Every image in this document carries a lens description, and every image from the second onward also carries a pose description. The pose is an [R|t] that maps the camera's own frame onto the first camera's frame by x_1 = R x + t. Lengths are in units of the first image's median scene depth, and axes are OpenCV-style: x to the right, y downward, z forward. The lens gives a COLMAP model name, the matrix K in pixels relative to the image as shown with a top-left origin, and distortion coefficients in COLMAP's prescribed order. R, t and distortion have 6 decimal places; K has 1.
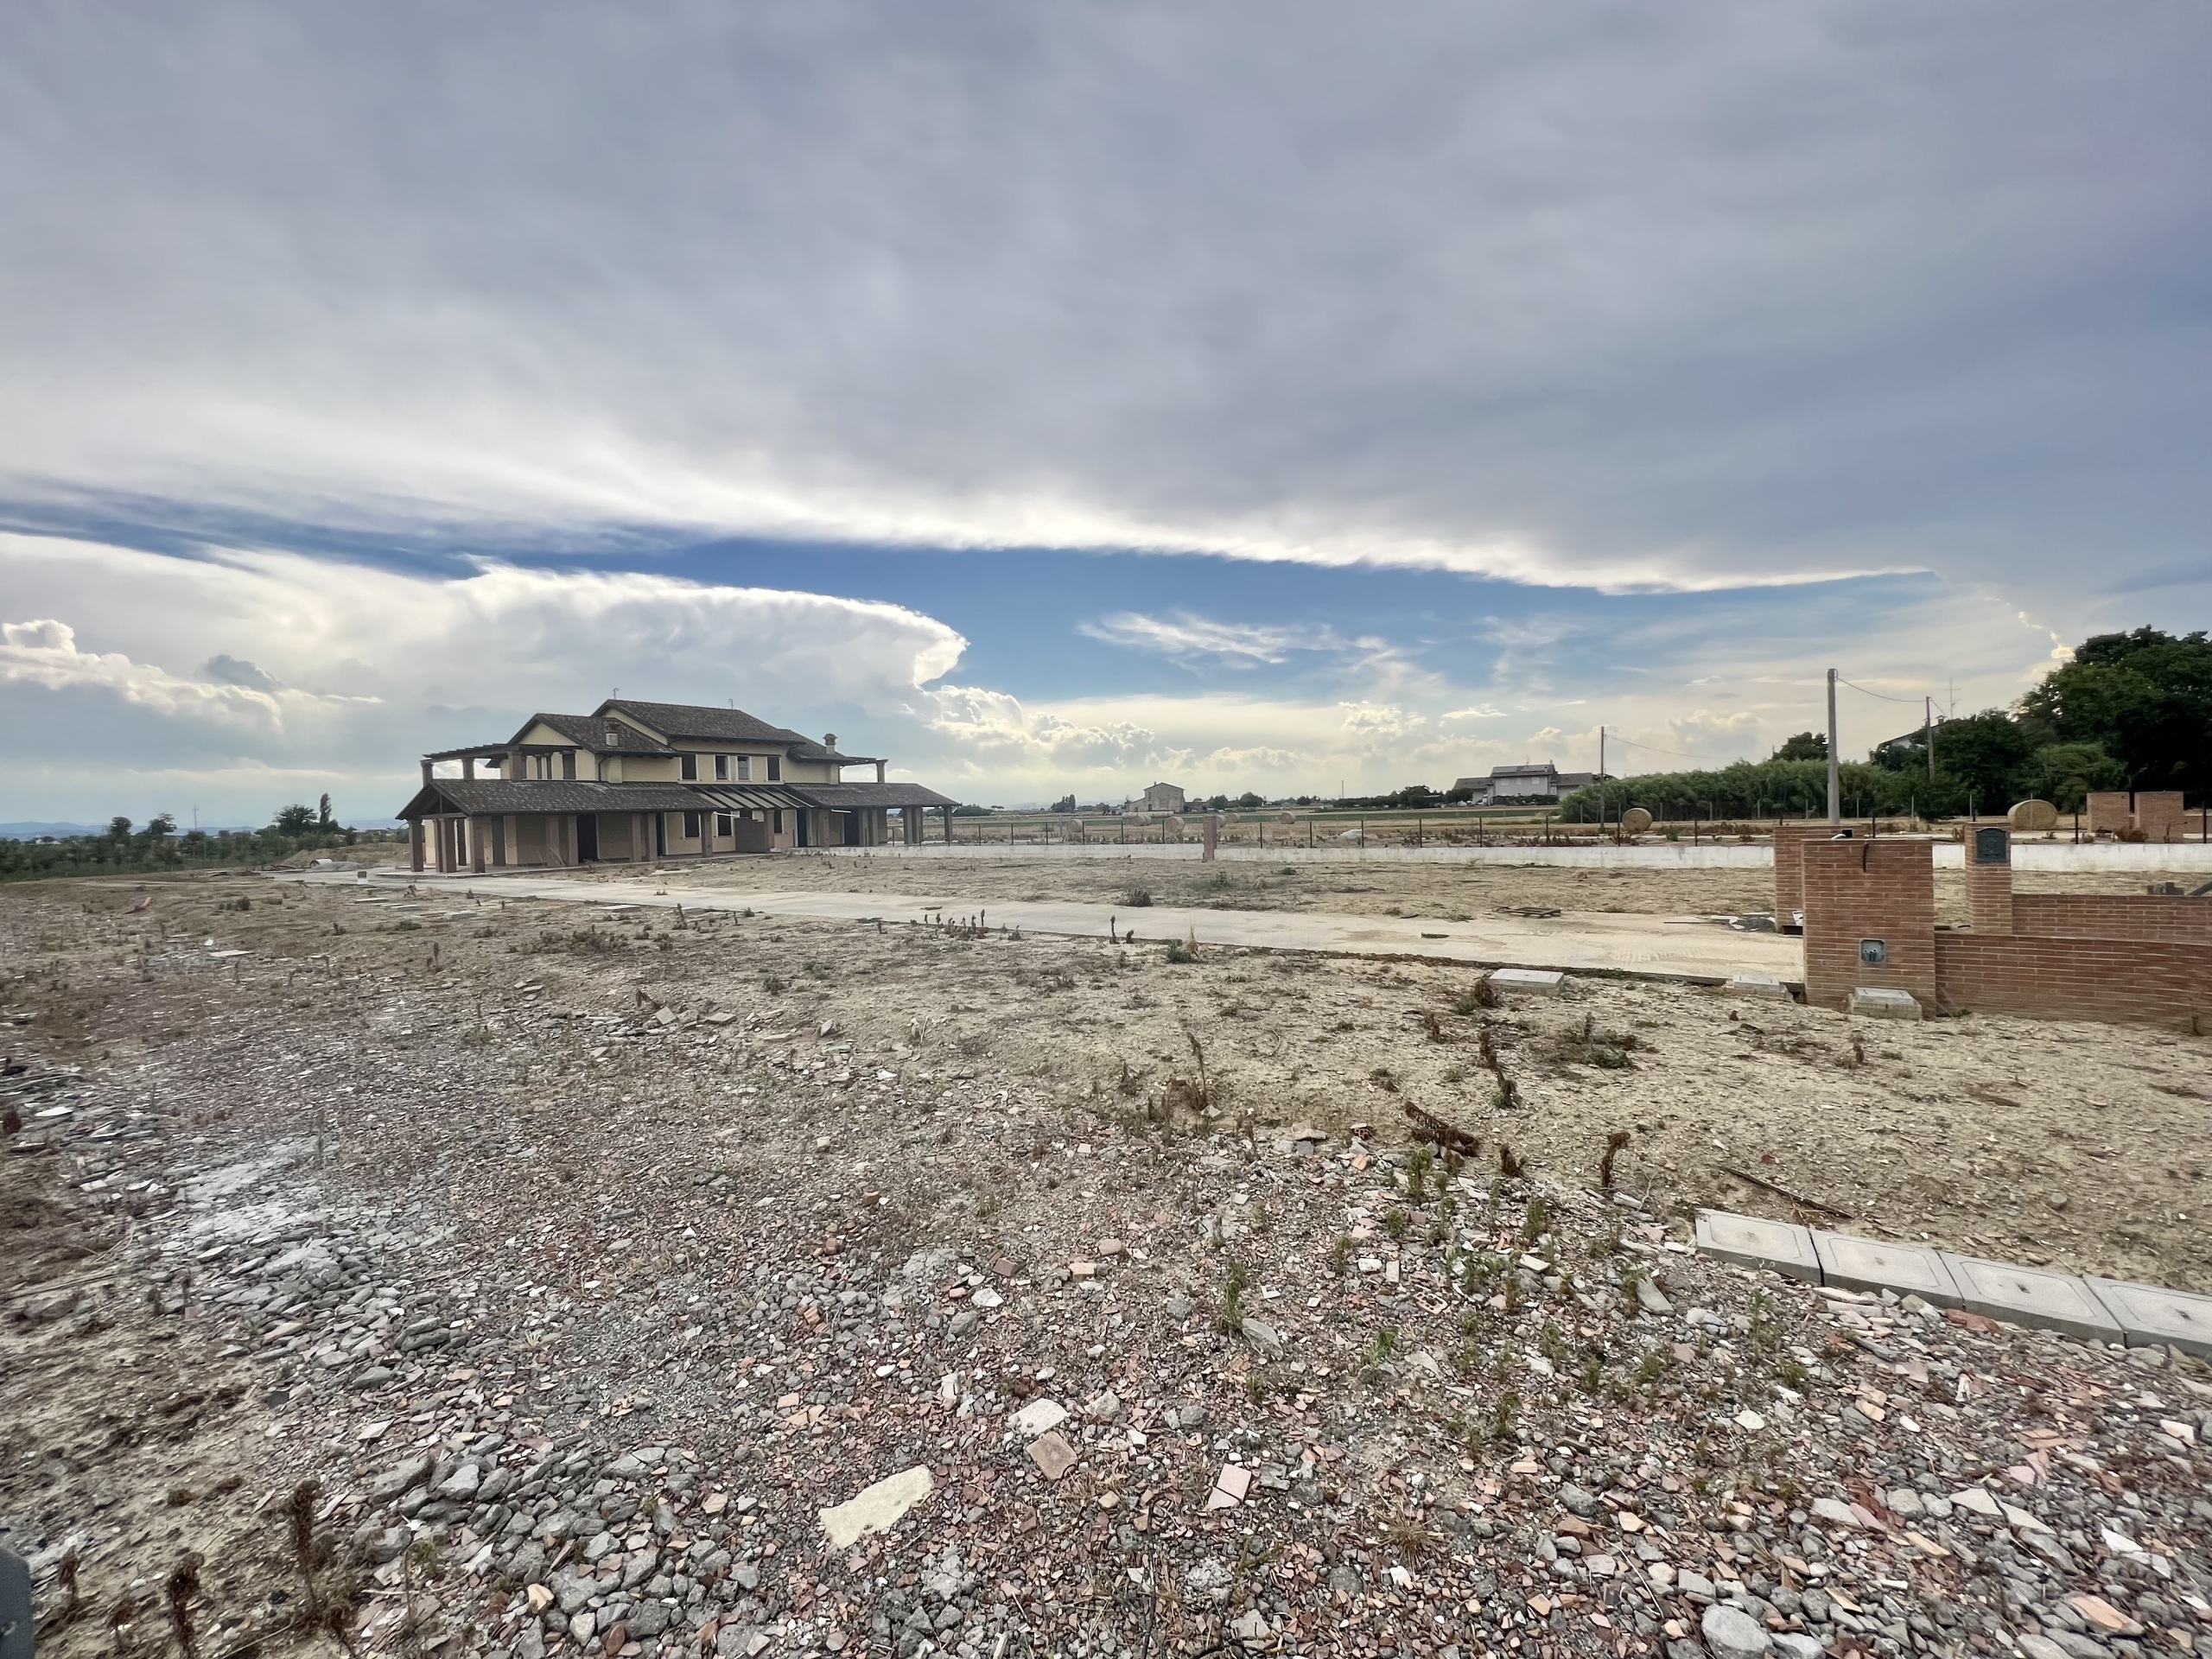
lens RADIAL K [[886.1, 0, 1115.9], [0, 886.1, 811.6], [0, 0, 1]] dist [0.000111, 0.000433]
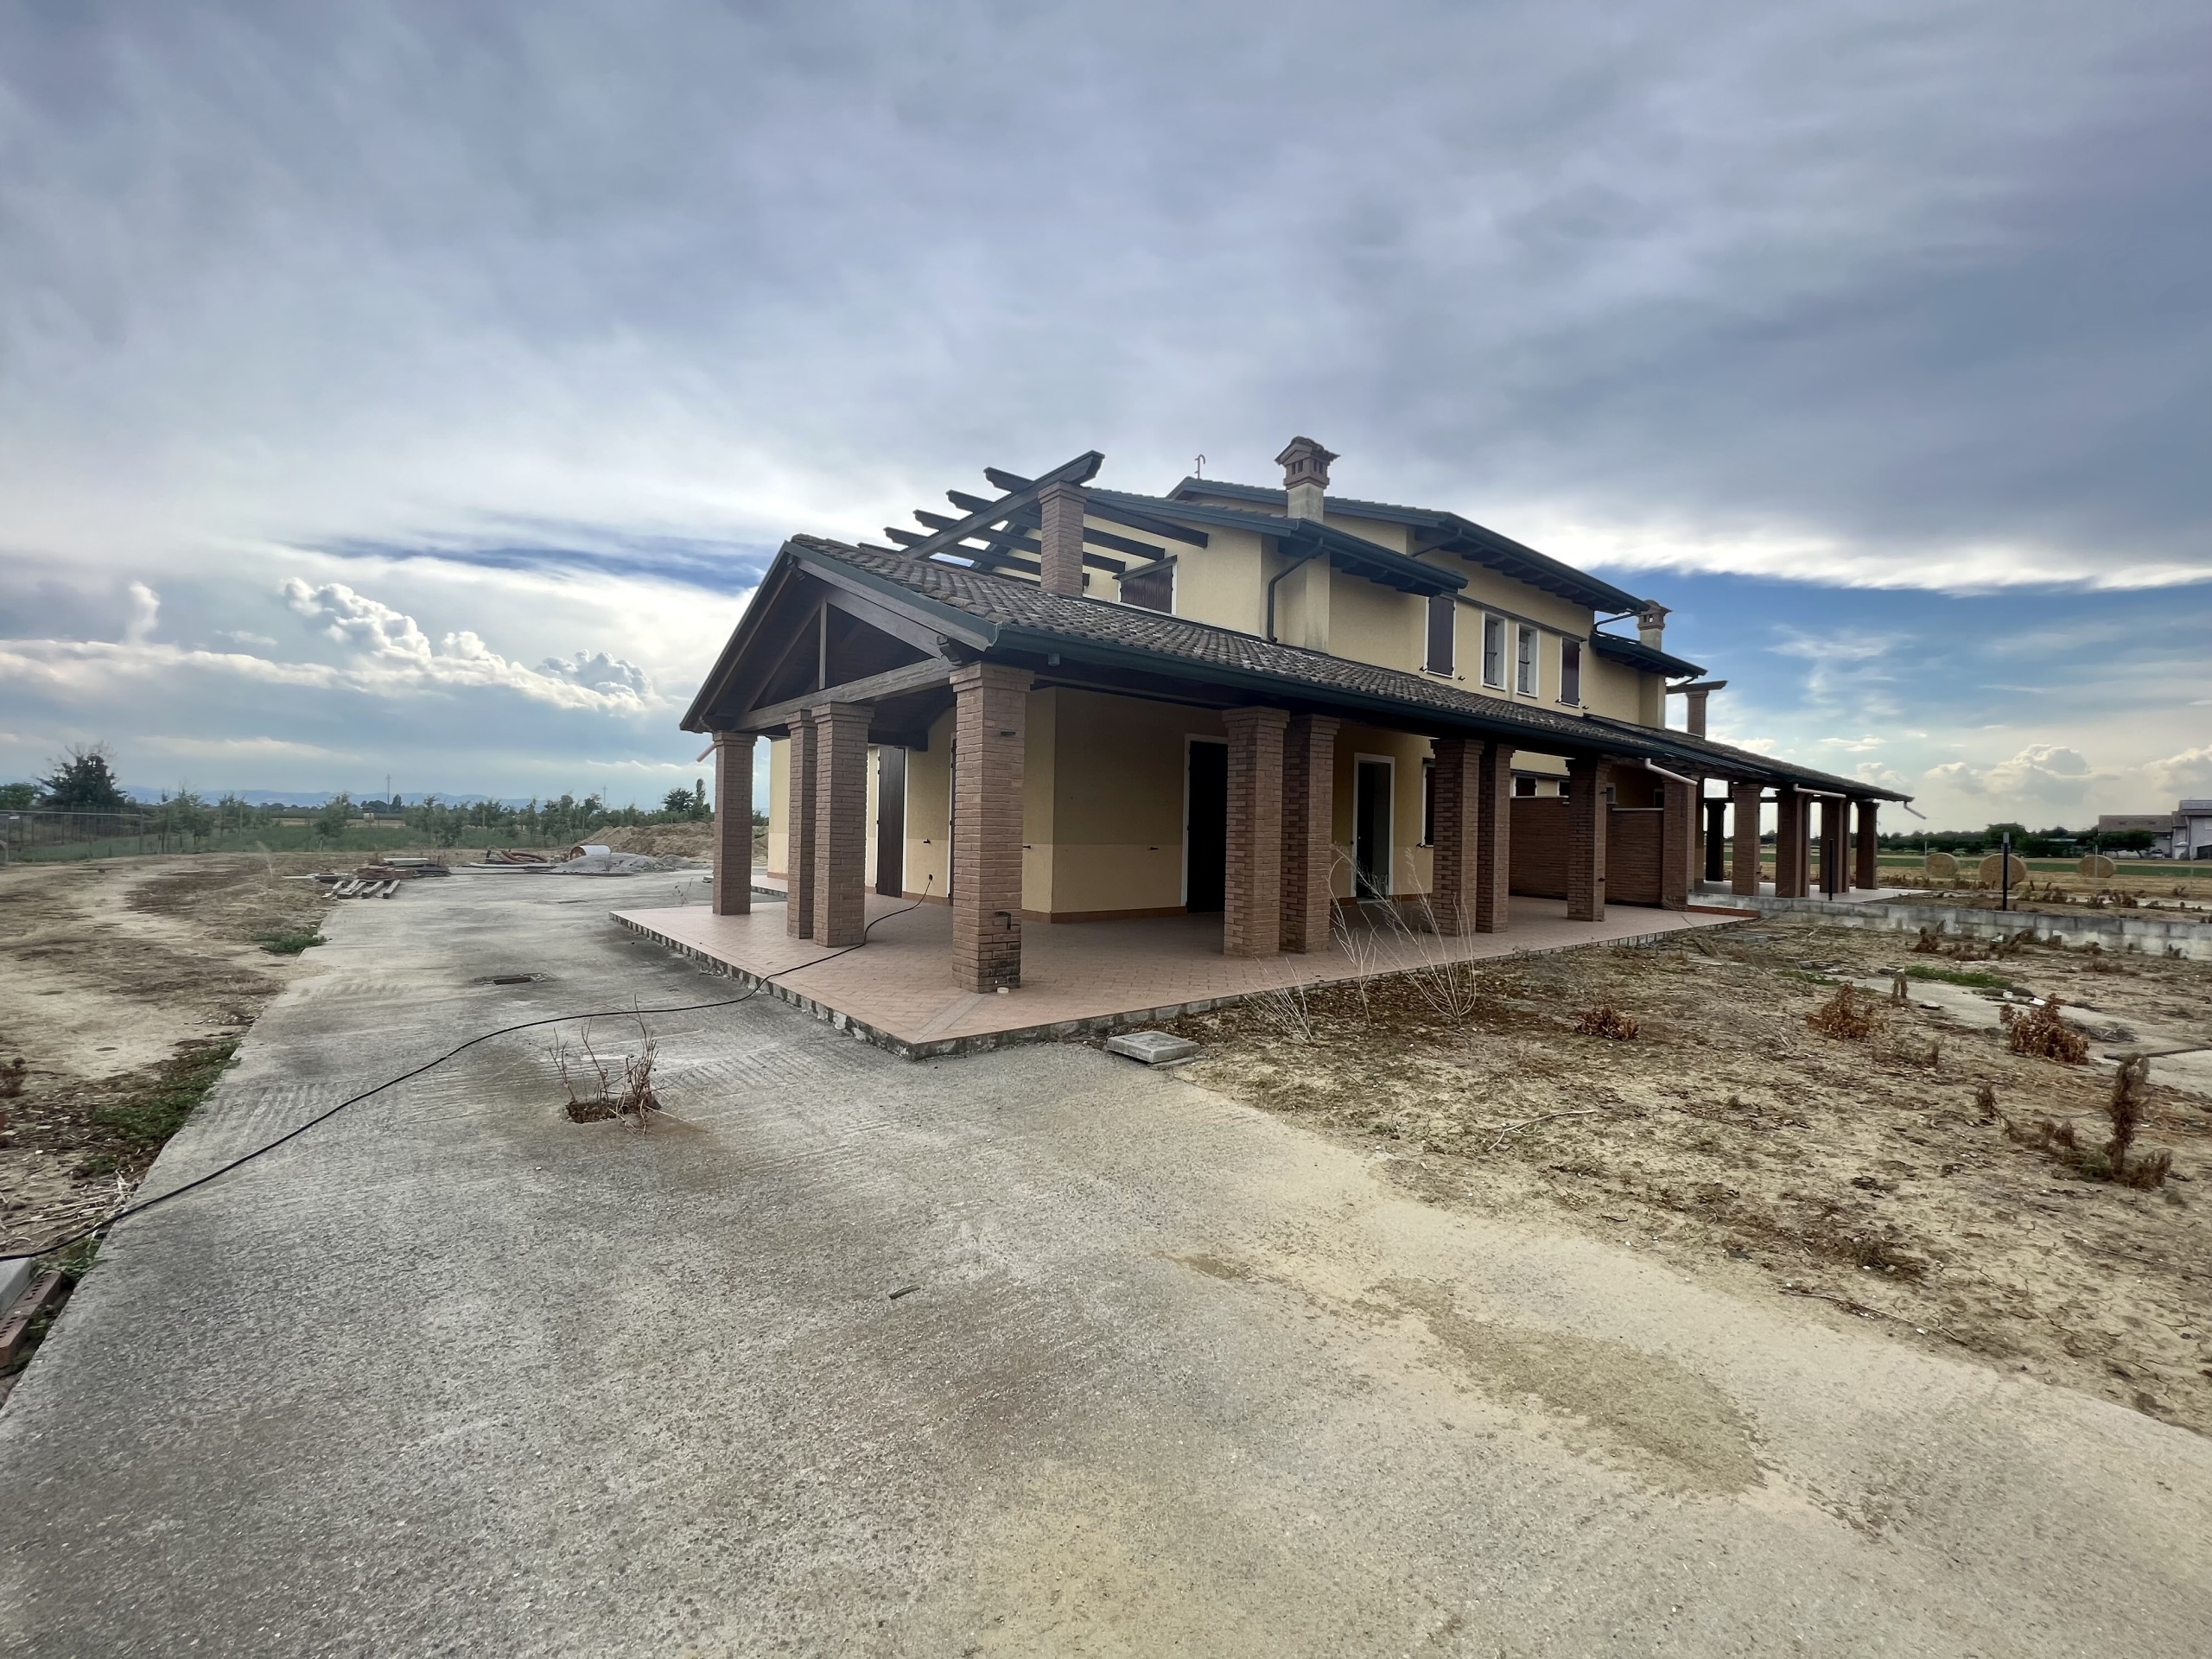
lens RADIAL K [[886.1, 0, 1089.1], [0, 886.1, 836.3], [0, 0, 1]] dist [0.000111, 0.000433]
pose [[0.946400, 0.055905, -0.318121, -0.717477], [-0.053064, 0.998436, 0.017596, 0.038855], [0.318607, 0.000228, 0.947887, 0.917945]]
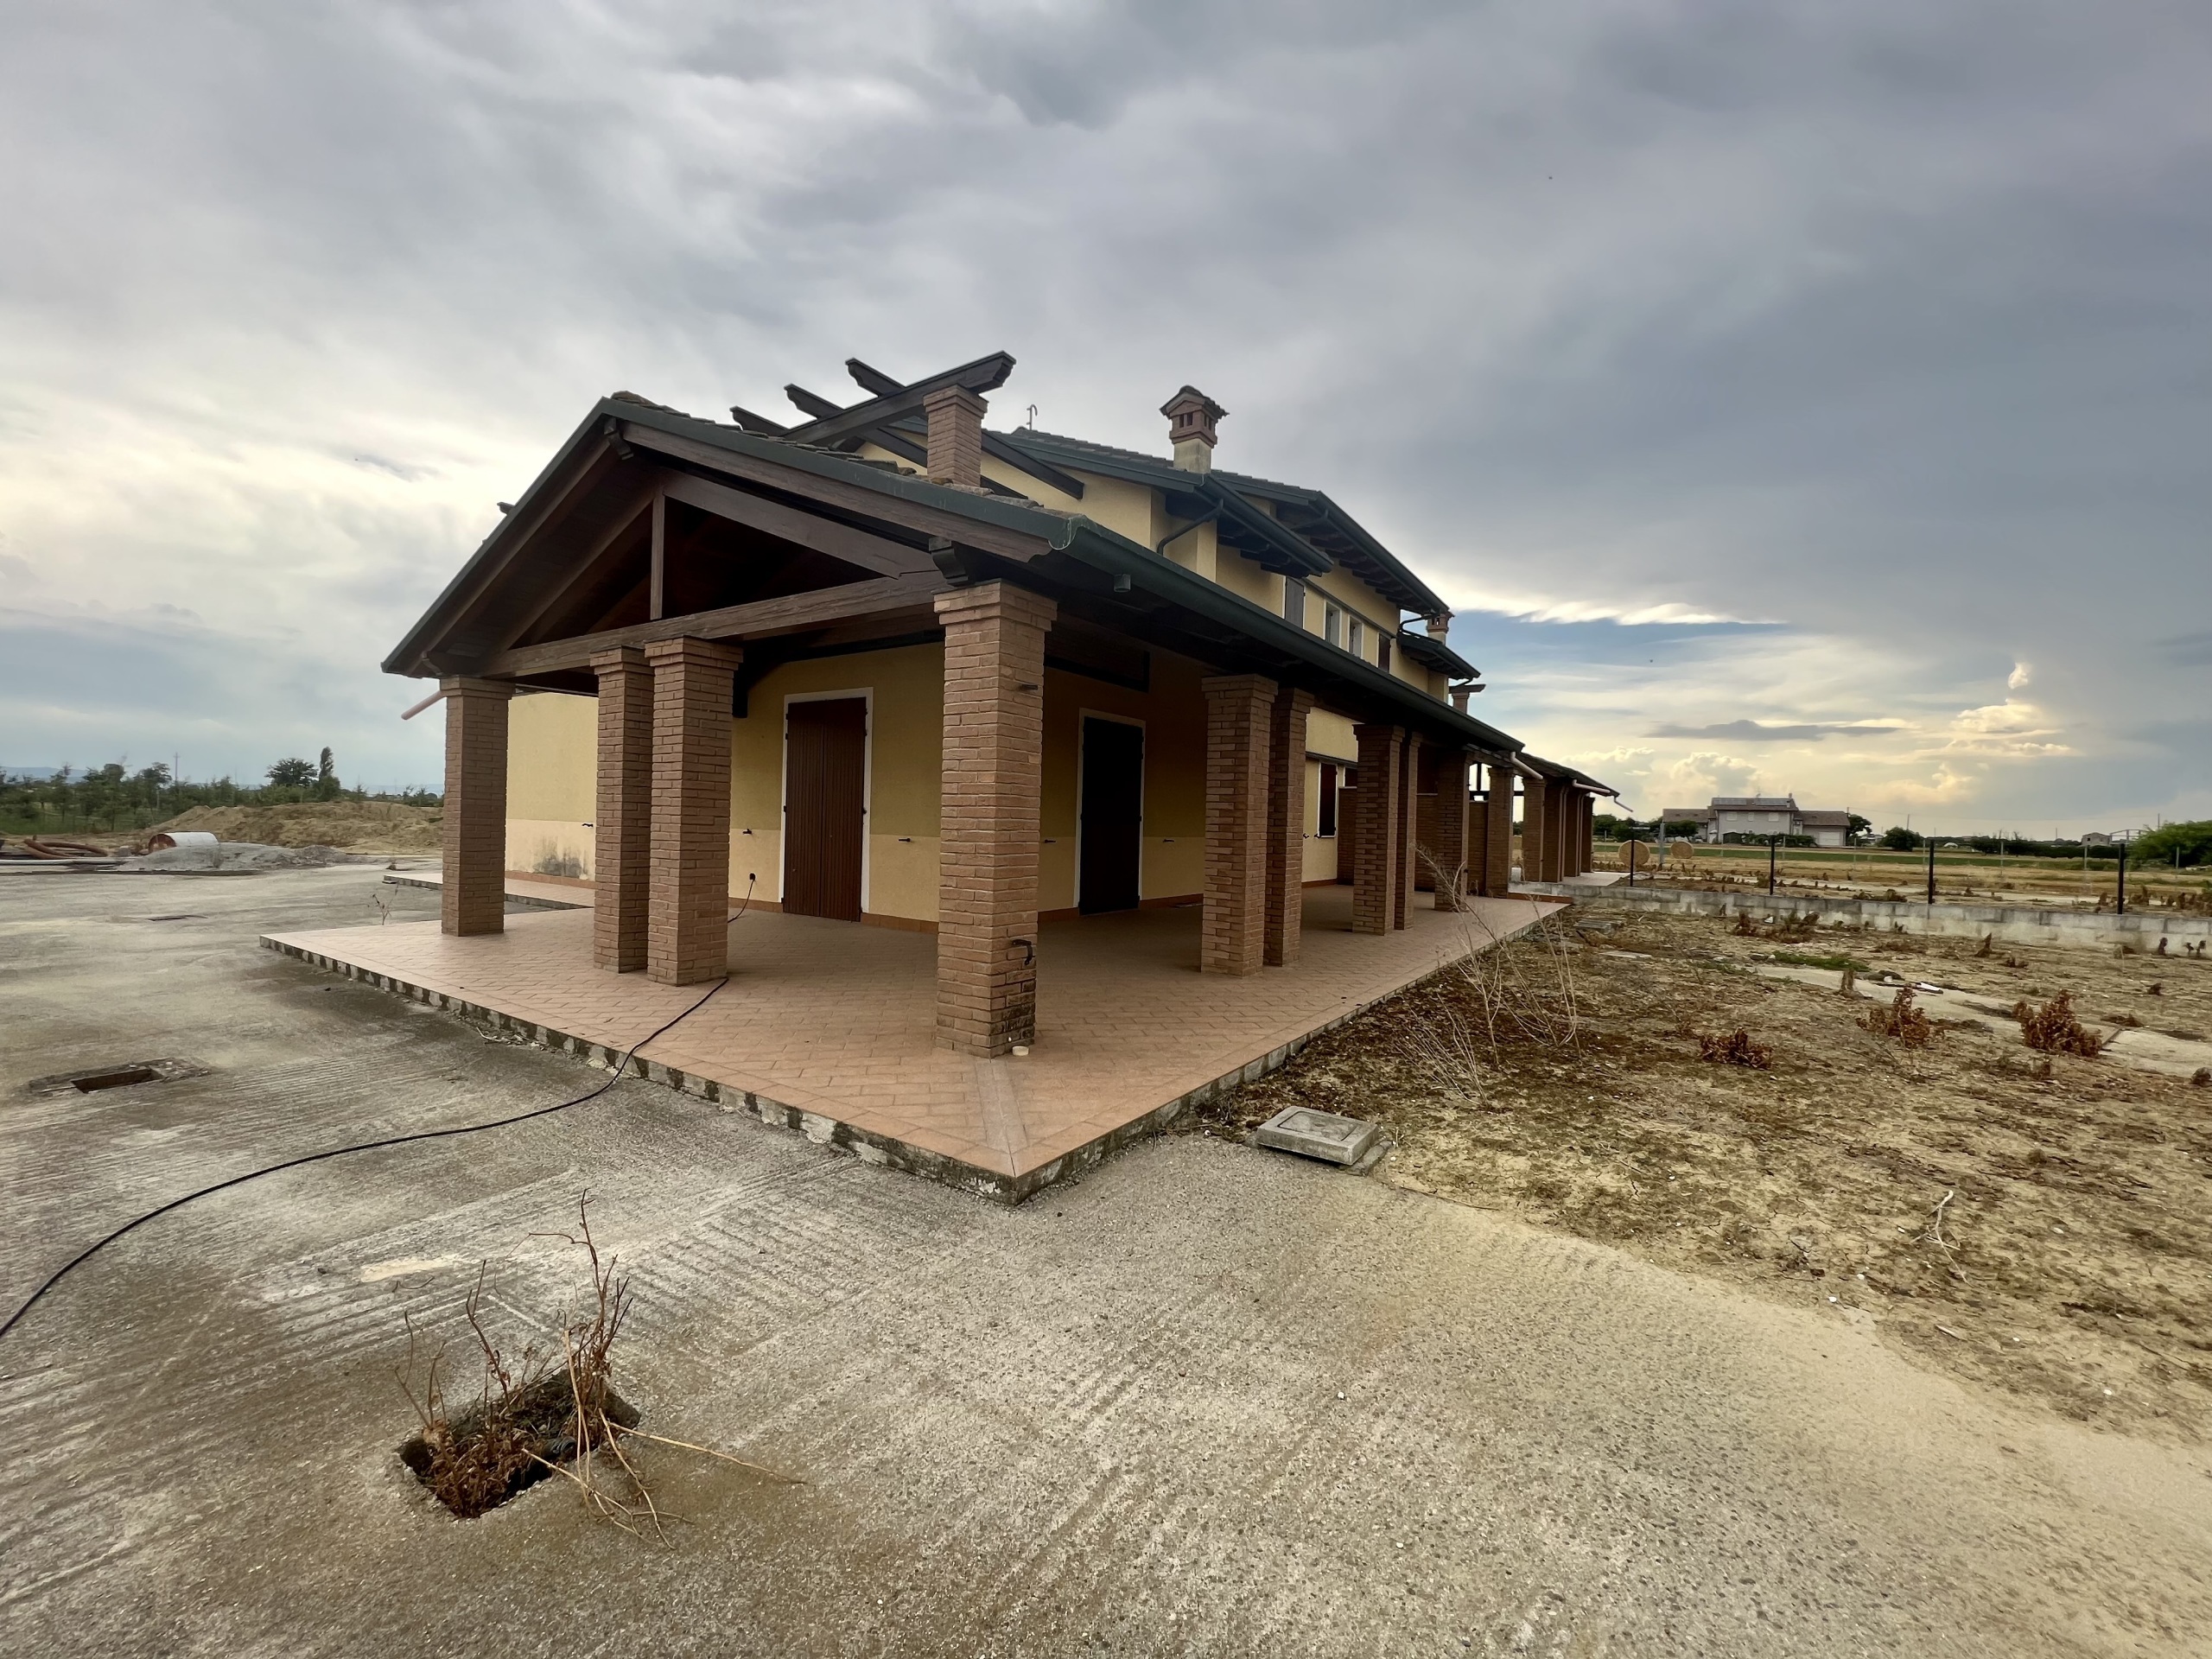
lens RADIAL K [[886.1, 0, 1091.8], [0, 886.1, 836.9], [0, 0, 1]] dist [0.000111, 0.000433]
pose [[0.997883, 0.061388, -0.021460, -0.787433], [-0.061001, 0.997970, 0.018276, 0.040790], [0.022538, -0.016928, 0.999603, 0.961822]]
